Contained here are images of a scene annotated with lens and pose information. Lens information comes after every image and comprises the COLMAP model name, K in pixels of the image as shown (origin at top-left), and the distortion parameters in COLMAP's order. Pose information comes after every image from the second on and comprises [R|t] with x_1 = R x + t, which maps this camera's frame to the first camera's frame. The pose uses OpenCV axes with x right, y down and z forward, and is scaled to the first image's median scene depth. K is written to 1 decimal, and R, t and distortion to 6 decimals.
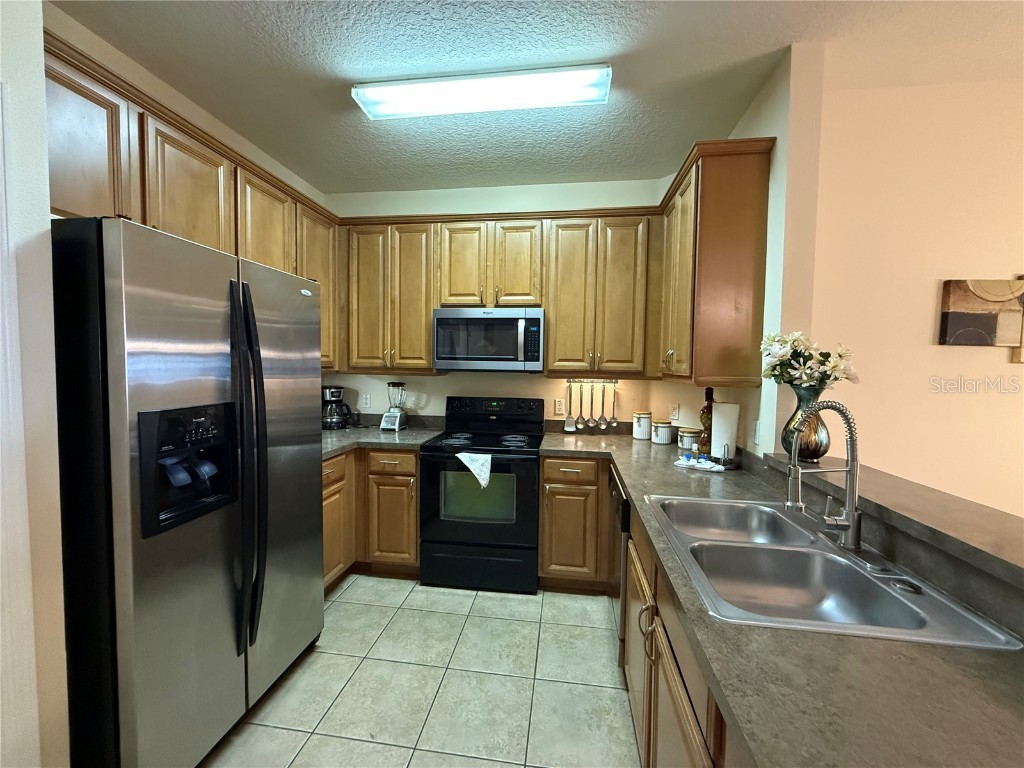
lens RADIAL K [[409.2, 0, 511.9], [0, 409.2, 382.3], [0, 0, 1]] dist [-0.002486, 0.001147]
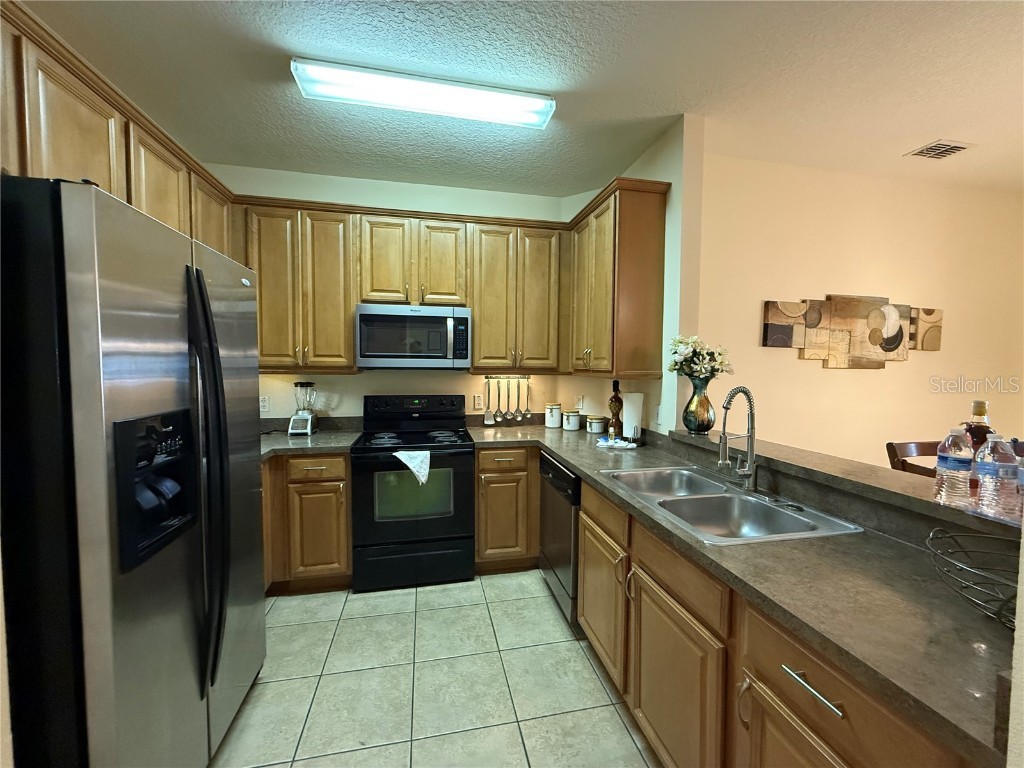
lens RADIAL K [[409.2, 0, 511.8], [0, 409.2, 382.3], [0, 0, 1]] dist [-0.002486, 0.001147]
pose [[0.939491, -0.022953, 0.341803, -0.244838], [0.020305, 0.999730, 0.011325, -0.001056], [-0.341971, -0.003699, 0.939703, -0.028830]]
